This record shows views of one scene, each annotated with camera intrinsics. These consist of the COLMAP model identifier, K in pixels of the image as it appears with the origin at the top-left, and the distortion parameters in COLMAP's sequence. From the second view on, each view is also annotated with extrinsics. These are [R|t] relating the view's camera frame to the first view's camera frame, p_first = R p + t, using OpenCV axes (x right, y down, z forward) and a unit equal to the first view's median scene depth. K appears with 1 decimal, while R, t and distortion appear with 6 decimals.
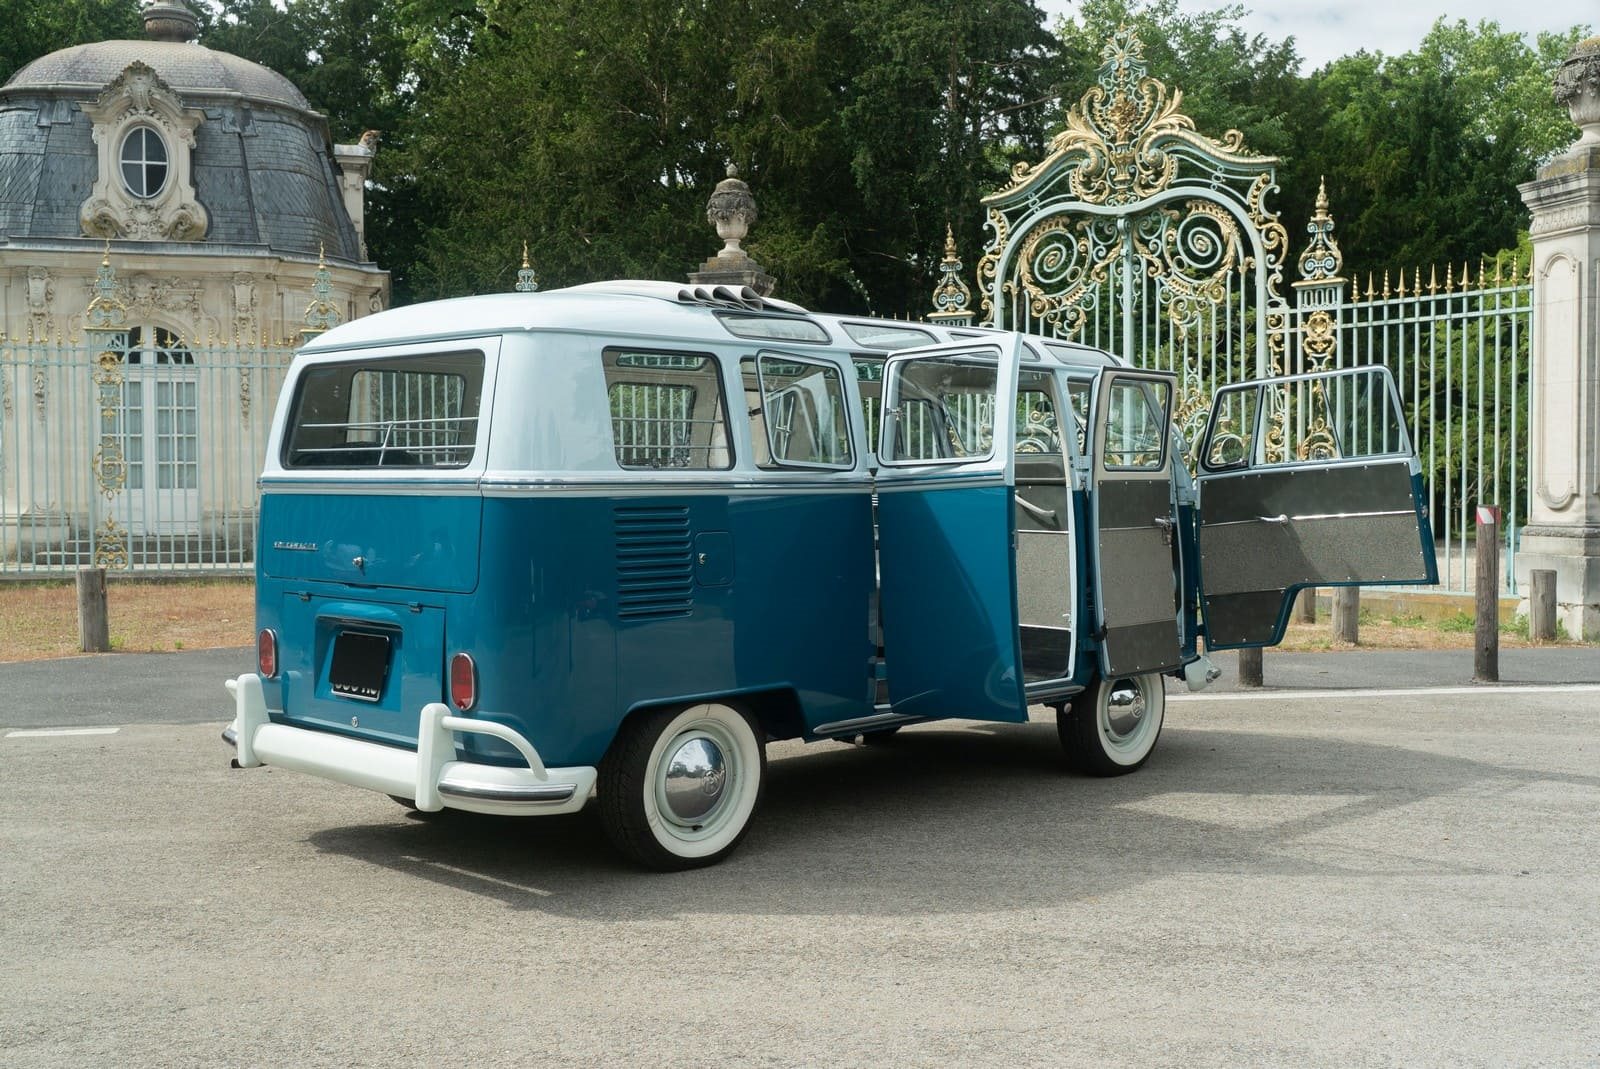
lens RADIAL K [[1655.8, 0, 800.0], [0, 1655.8, 534.5], [0, 0, 1]] dist [-0.004714, 0.028279]
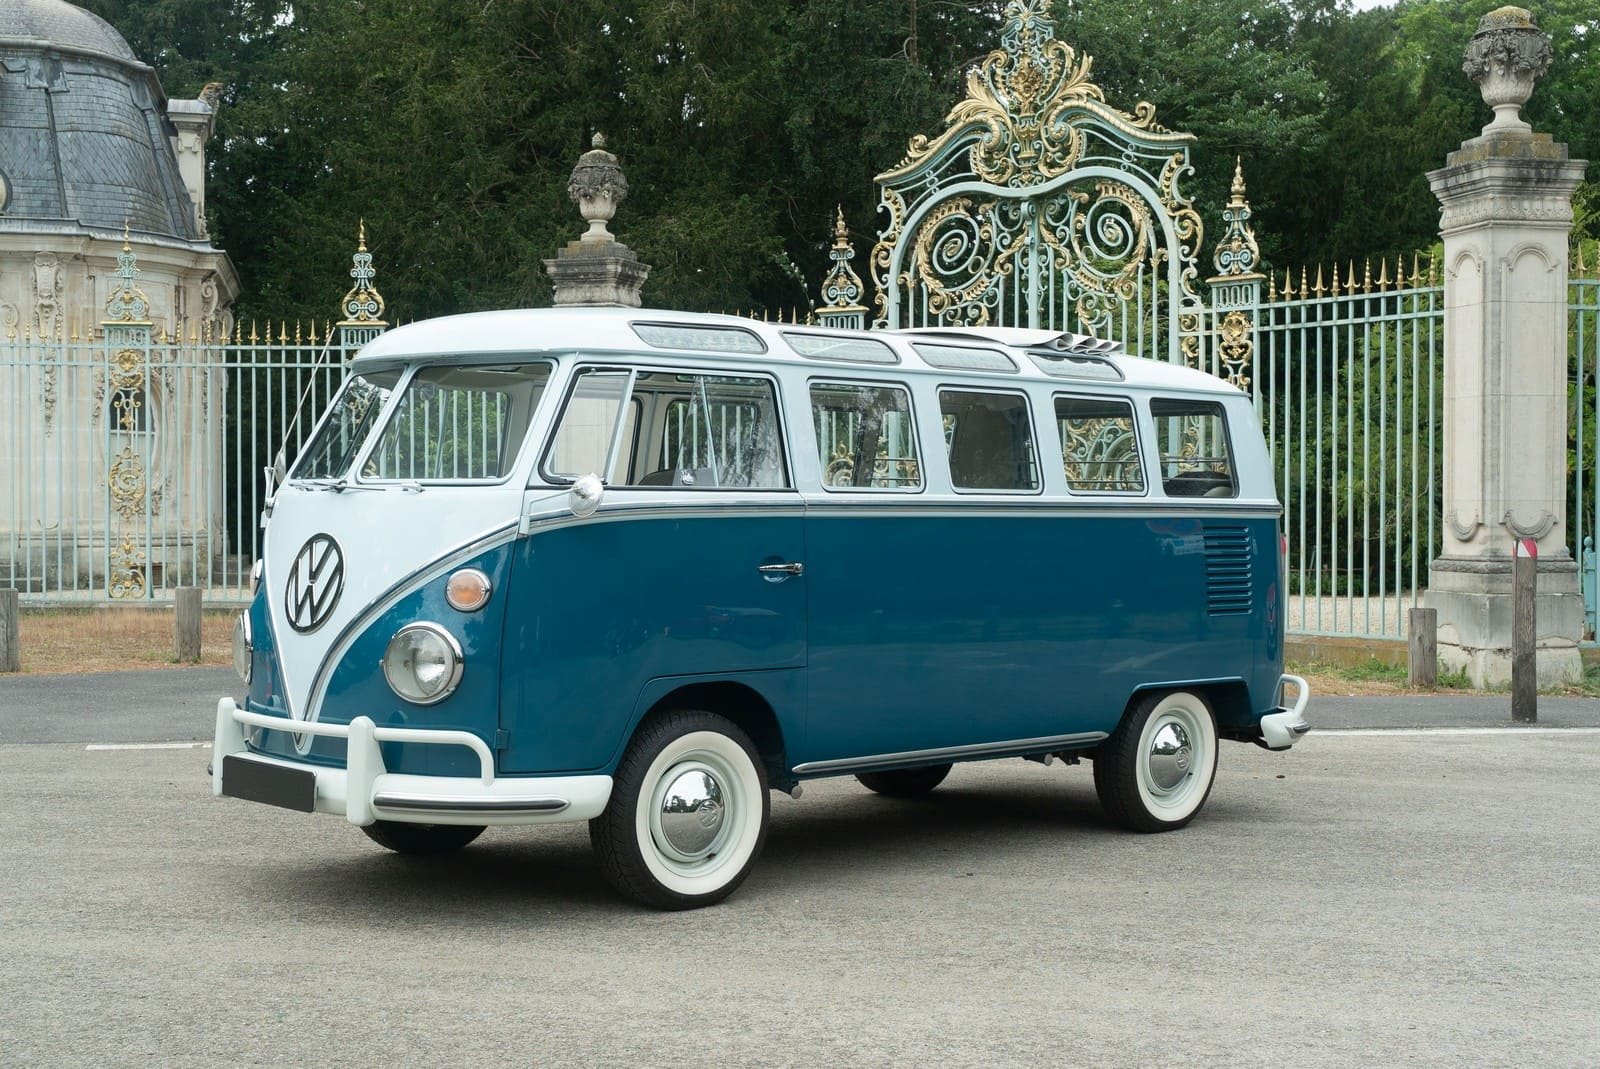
lens RADIAL K [[2101.6, 0, 800.0], [0, 2101.6, 534.5], [0, 0, 1]] dist [-0.002903, 0.061818]
pose [[0.999790, 0.007747, -0.018971, 0.100404], [-0.008055, 0.999837, -0.016183, 0.001913], [0.018843, 0.016332, 0.999689, -0.099984]]
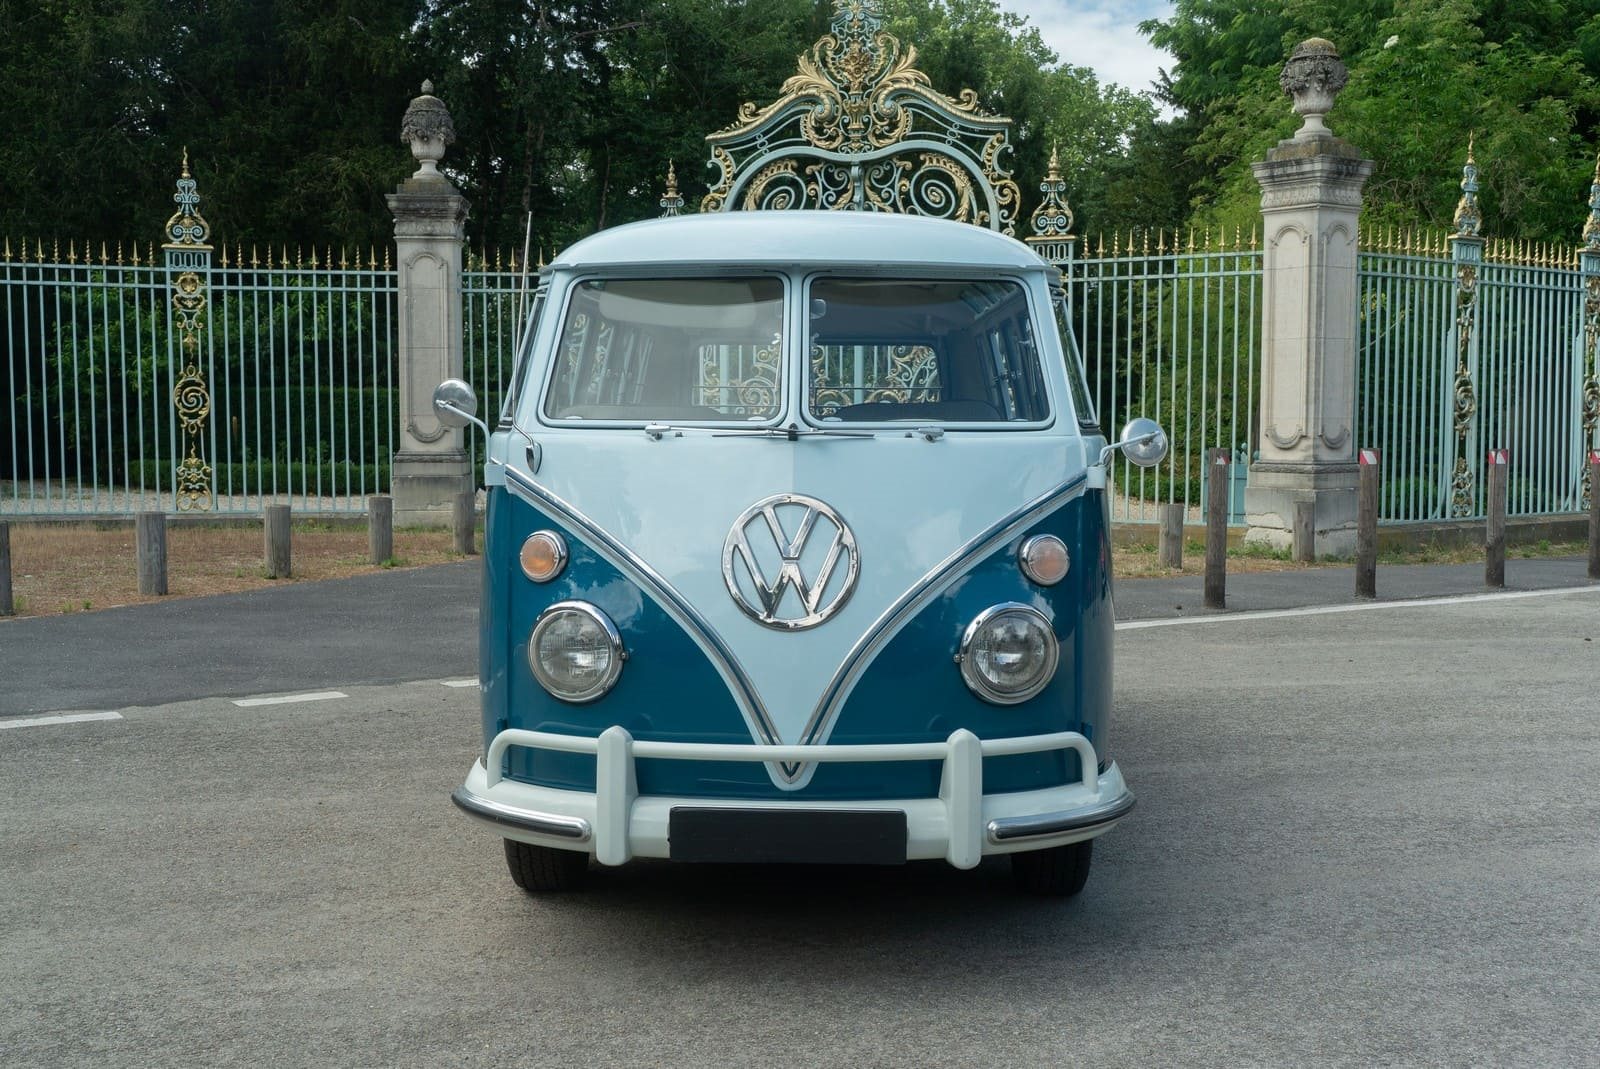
lens RADIAL K [[1719.5, 0, 800.0], [0, 1719.5, 534.5], [0, 0, 1]] dist [0.001793, 0.013008]
pose [[0.933434, -0.018448, 0.358274, -0.232189], [0.004064, 0.999157, 0.040860, -0.004822], [-0.358726, -0.036684, 0.932722, 0.000832]]
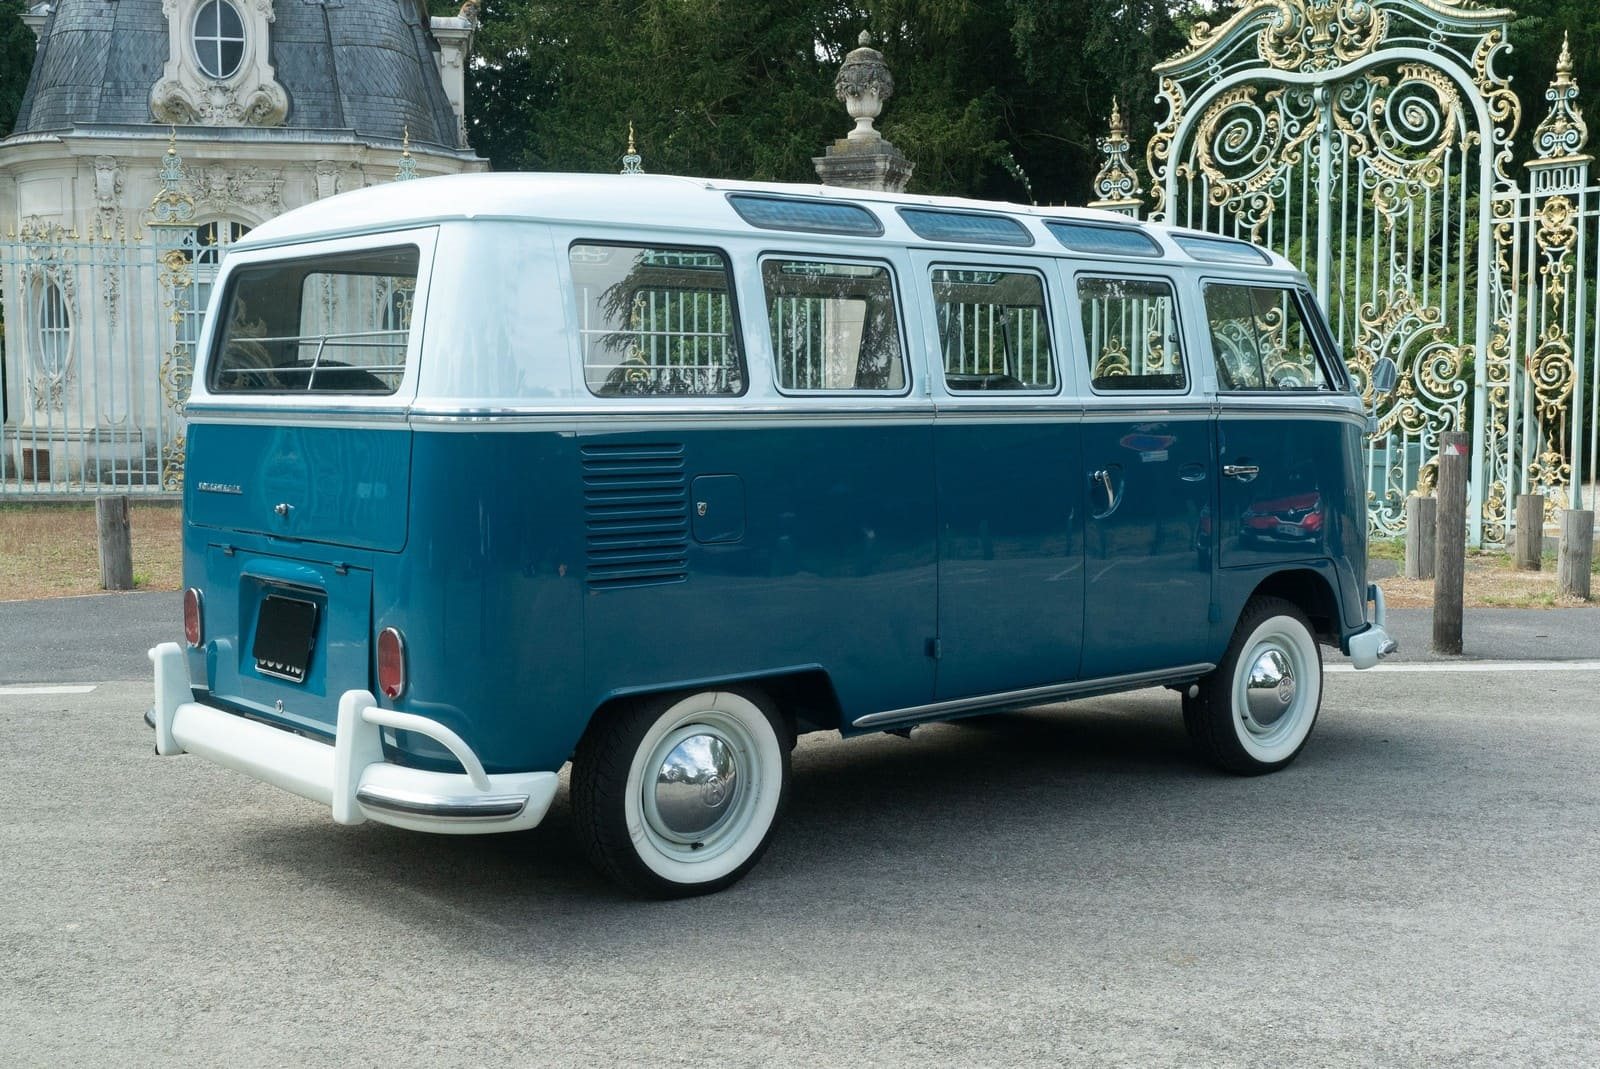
lens RADIAL K [[1820.2, 0, 800.0], [0, 1820.2, 534.5], [0, 0, 1]] dist [0.009597, 0.013062]
pose [[0.995623, 0.011161, -0.092791, 0.019667], [-0.006887, 0.998906, 0.046261, -0.004076], [0.093206, -0.045420, 0.994610, 0.039590]]
